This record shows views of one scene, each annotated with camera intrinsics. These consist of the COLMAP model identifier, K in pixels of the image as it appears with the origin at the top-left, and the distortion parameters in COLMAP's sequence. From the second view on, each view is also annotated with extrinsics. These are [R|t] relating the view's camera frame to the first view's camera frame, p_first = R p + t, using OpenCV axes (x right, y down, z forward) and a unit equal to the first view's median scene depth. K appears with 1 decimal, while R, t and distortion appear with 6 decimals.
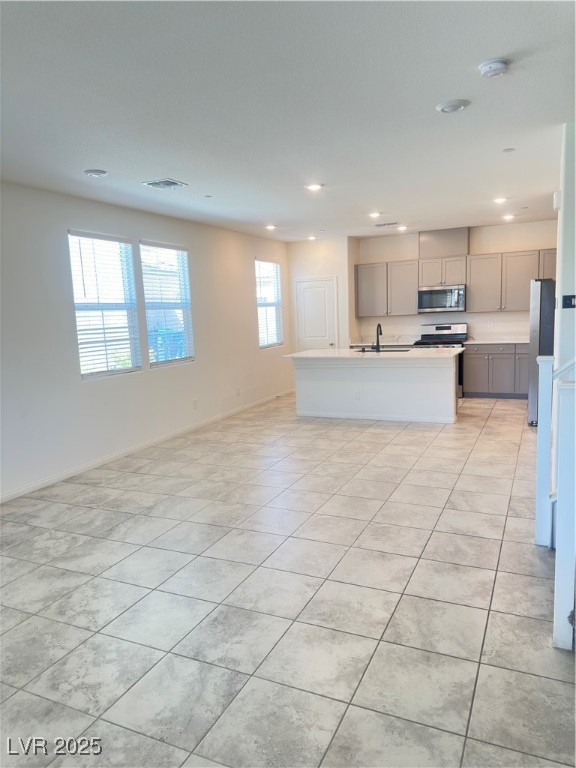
lens RADIAL K [[540.8, 0, 284.9], [0, 540.8, 385.8], [0, 0, 1]] dist [0.037608, -0.002649]
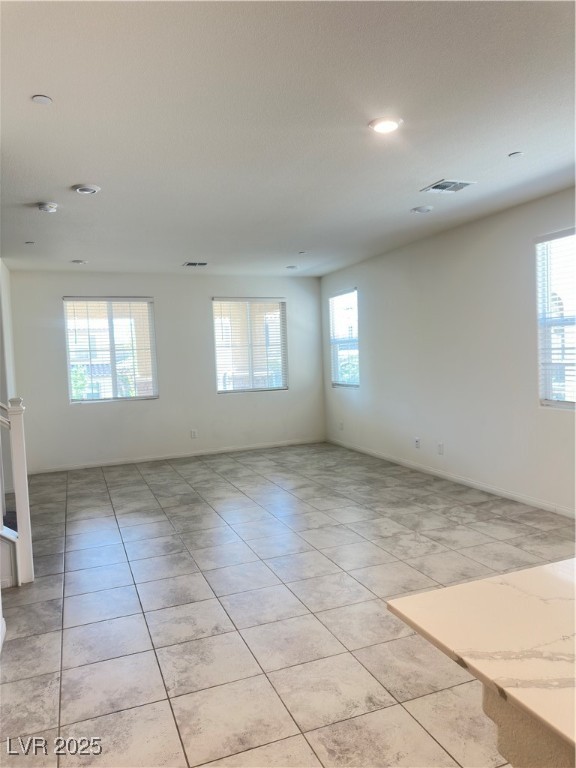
lens RADIAL K [[540.8, 0, 284.9], [0, 540.8, 385.8], [0, 0, 1]] dist [0.037608, -0.002649]
pose [[-0.678500, 0.117536, -0.725136, 0.604118], [-0.031531, 0.981548, 0.188600, -0.217164], [0.733923, 0.150829, -0.662274, 1.419849]]
